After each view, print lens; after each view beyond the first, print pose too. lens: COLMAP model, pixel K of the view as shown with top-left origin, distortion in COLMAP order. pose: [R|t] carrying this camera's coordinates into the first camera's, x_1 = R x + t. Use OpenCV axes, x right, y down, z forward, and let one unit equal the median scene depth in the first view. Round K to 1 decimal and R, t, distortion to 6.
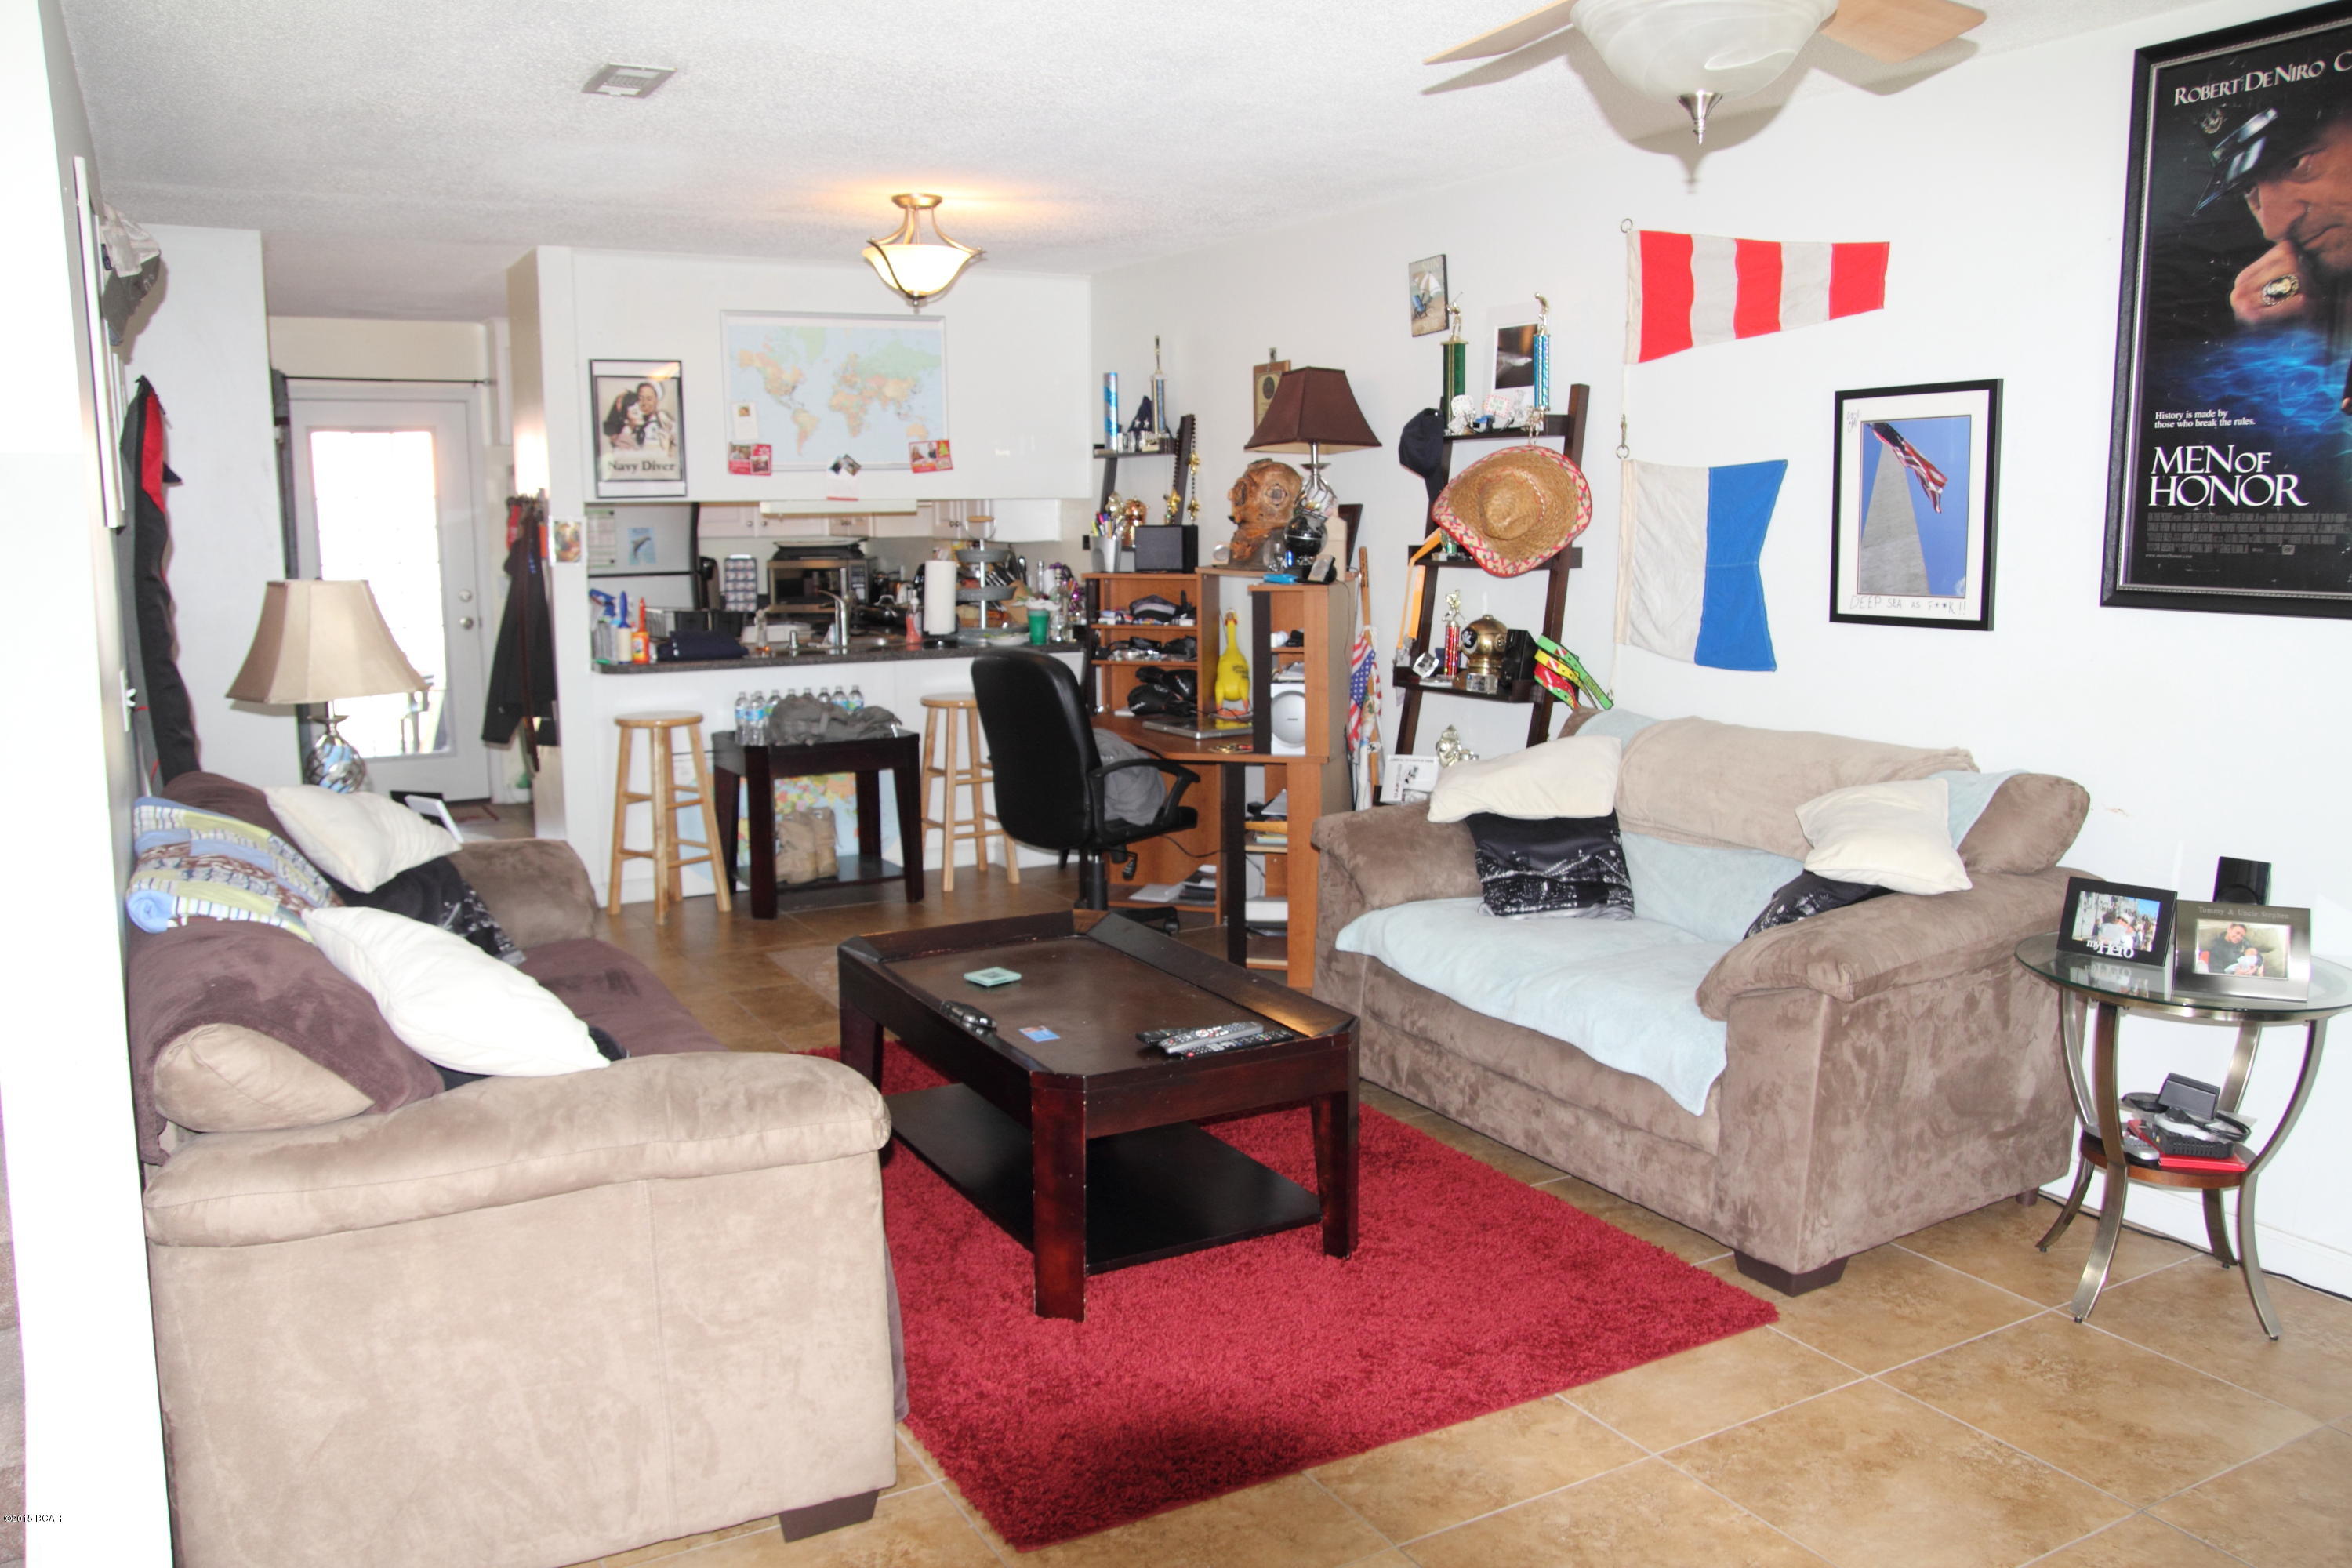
lens RADIAL K [[1860.2, 0, 1186.9], [0, 1860.2, 791.1], [0, 0, 1]] dist [-0.096463, 0.096189]
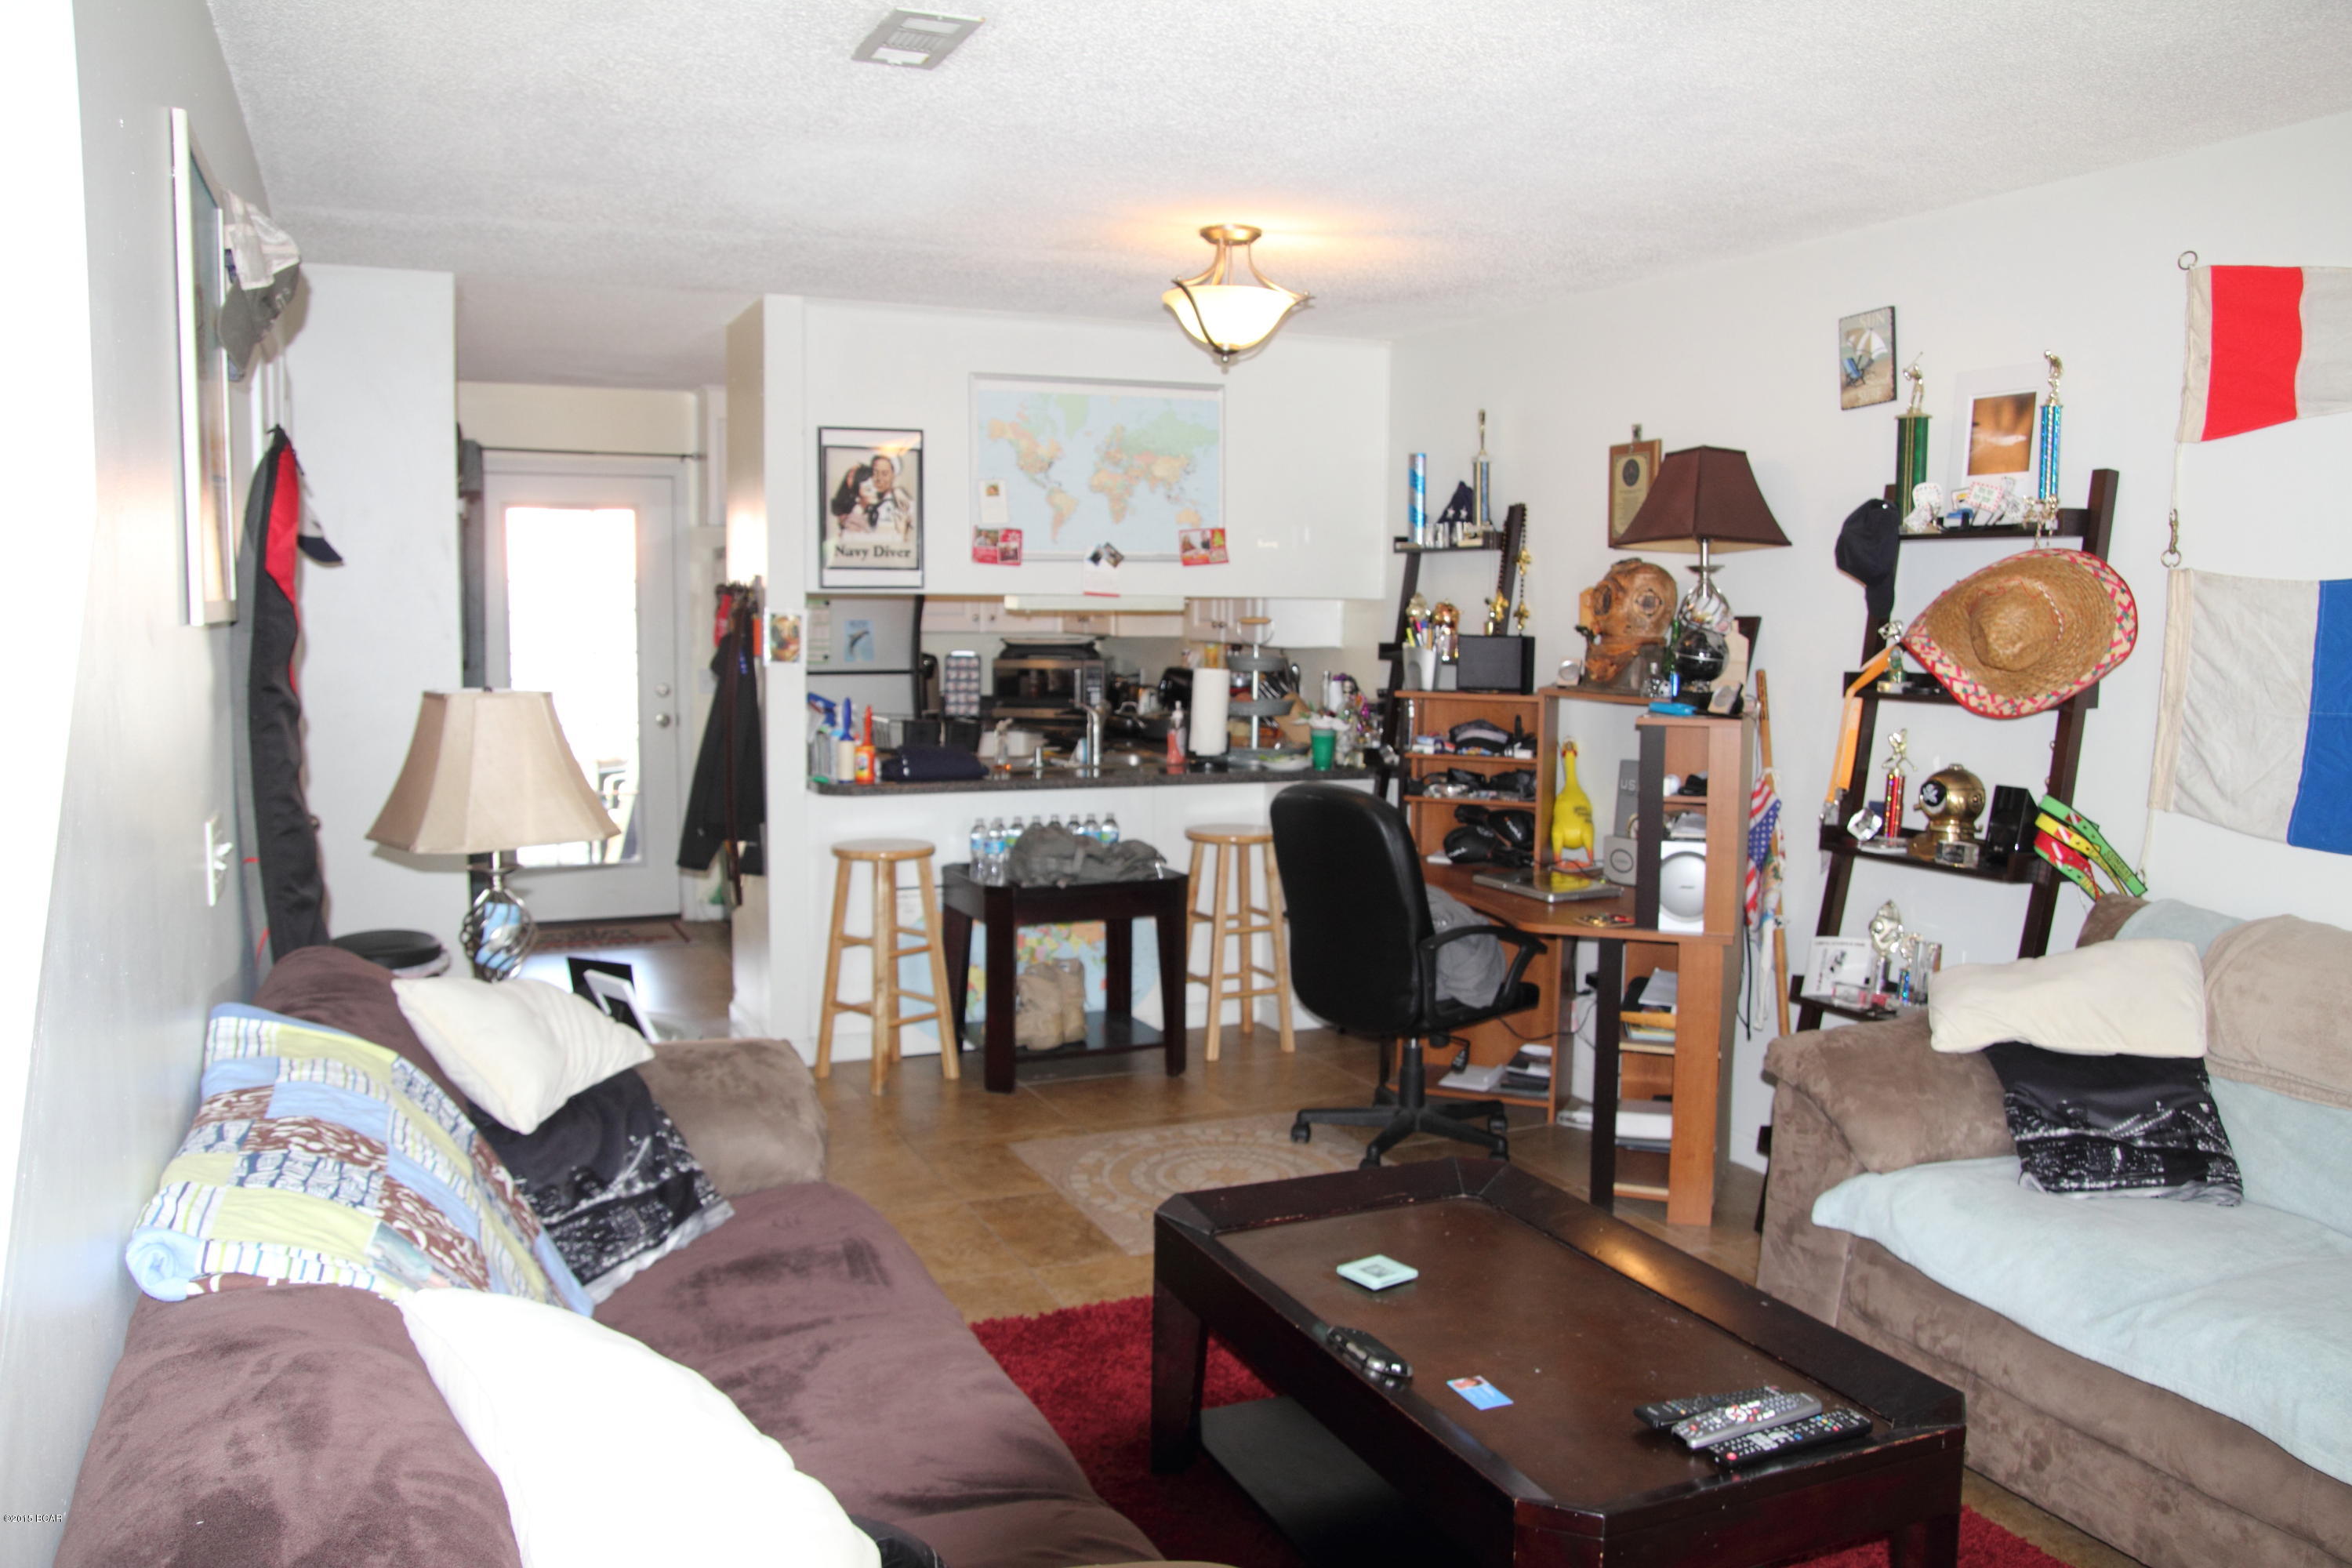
lens RADIAL K [[1860.2, 0, 1198.7], [0, 1860.2, 792.4], [0, 0, 1]] dist [-0.096463, 0.096189]
pose [[0.995920, 0.026313, -0.086321, -0.085731], [-0.030486, 0.998411, -0.047387, -0.036012], [0.084937, 0.049825, 0.995140, 0.203251]]
